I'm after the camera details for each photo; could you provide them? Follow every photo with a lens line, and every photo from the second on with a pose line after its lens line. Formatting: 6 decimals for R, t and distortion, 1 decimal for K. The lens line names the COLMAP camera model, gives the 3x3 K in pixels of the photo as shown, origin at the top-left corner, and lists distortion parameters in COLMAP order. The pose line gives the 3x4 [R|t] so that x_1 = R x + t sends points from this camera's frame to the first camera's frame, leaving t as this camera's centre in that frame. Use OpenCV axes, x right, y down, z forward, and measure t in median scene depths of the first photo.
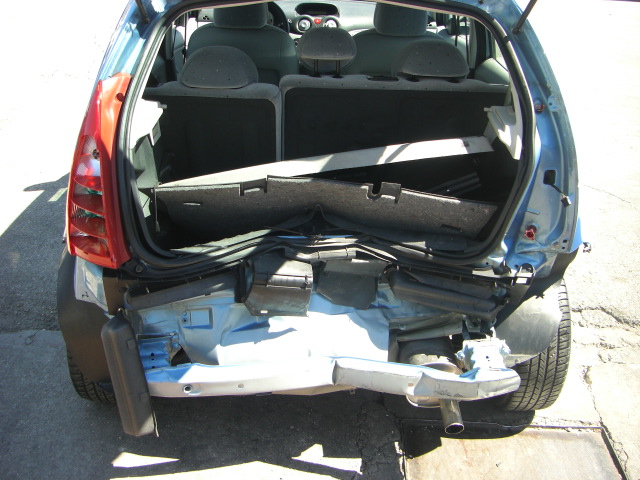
lens RADIAL K [[723.6, 0, 320.0], [0, 723.6, 240.0], [0, 0, 1]] dist [-0.241474, 0.282962]
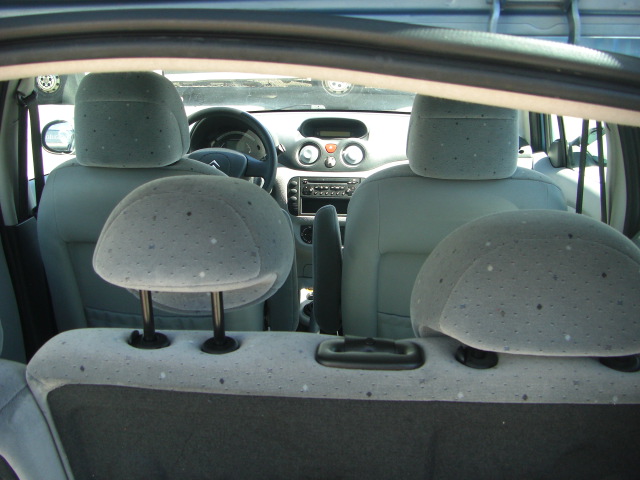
lens RADIAL K [[723.6, 0, 320.0], [0, 723.6, 240.0], [0, 0, 1]] dist [-0.241474, 0.282962]
pose [[0.992791, 0.003429, -0.119813, 0.106476], [-0.023358, 0.985963, -0.165324, -0.233346], [0.117564, 0.166931, 0.978935, 0.740118]]
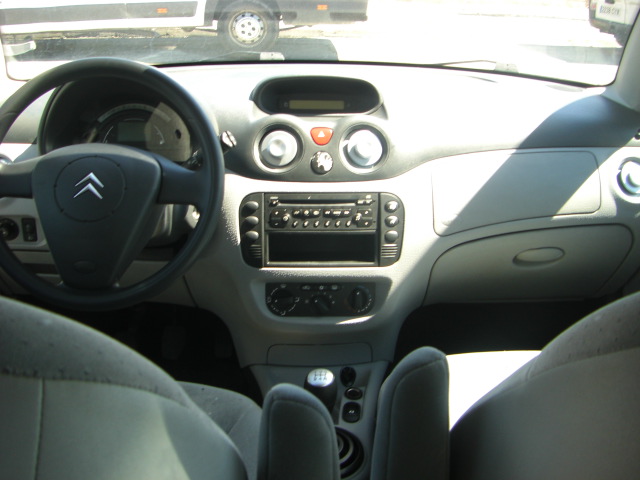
lens RADIAL K [[723.6, 0, 320.0], [0, 723.6, 240.0], [0, 0, 1]] dist [-0.241474, 0.282962]
pose [[0.999577, -0.023111, 0.017668, -0.018729], [0.024772, 0.994637, -0.100416, -0.409335], [-0.015252, 0.100812, 0.994789, 1.222958]]
